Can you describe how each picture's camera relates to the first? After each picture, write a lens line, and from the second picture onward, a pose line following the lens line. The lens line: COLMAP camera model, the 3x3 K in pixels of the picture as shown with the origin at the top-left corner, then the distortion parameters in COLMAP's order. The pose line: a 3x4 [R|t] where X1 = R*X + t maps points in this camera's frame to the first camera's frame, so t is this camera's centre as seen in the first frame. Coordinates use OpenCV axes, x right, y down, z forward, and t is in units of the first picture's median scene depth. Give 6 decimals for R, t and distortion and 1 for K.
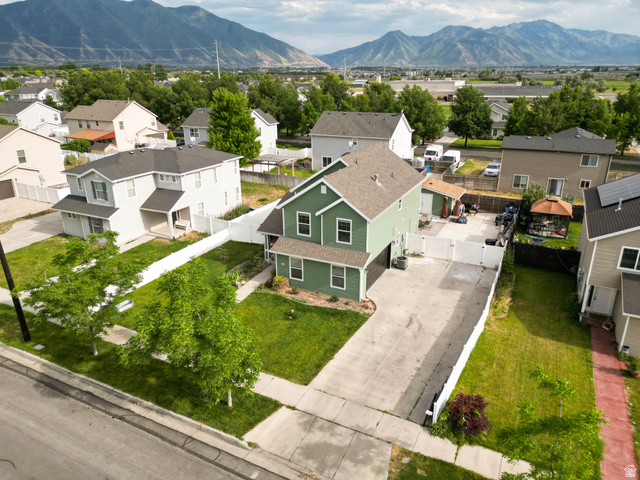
lens RADIAL K [[445.2, 0, 332.1], [0, 445.2, 239.9], [0, 0, 1]] dist [0.038729, -0.005672]
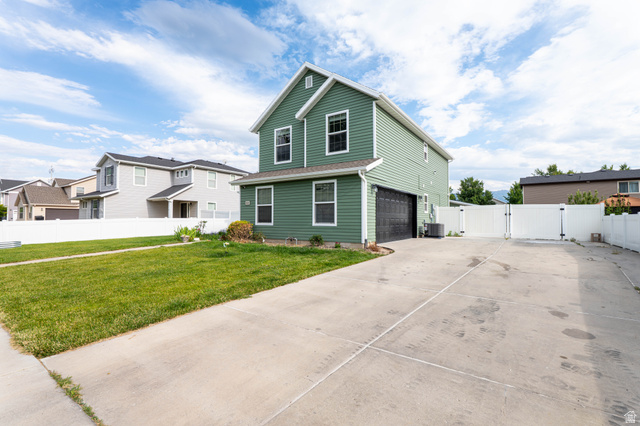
lens RADIAL K [[289.3, 0, 320.2], [0, 289.3, 219.8], [0, 0, 1]] dist [0.019556, 0.000119]
pose [[0.985703, 0.001133, -0.168490, 0.070576], [-0.059212, 0.938528, -0.340087, 0.228975], [0.157747, 0.345201, 0.925177, 0.659578]]
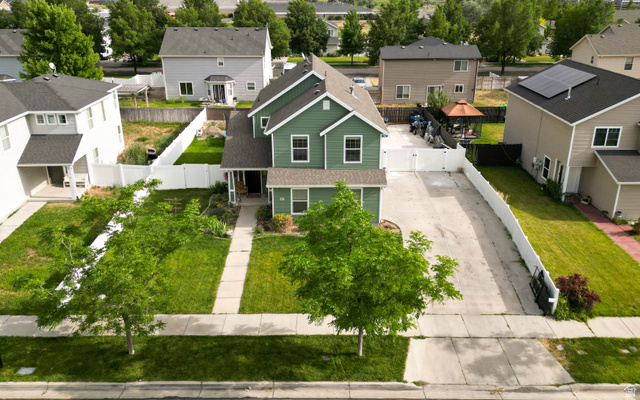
lens RADIAL K [[509.3, 0, 320.4], [0, 509.3, 179.7], [0, 0, 1]] dist [0.049765, -0.008360]
pose [[0.899337, -0.152201, 0.409911, -0.458174], [0.152870, 0.987749, 0.031361, -0.001359], [-0.409662, 0.034459, 0.911586, 0.091629]]
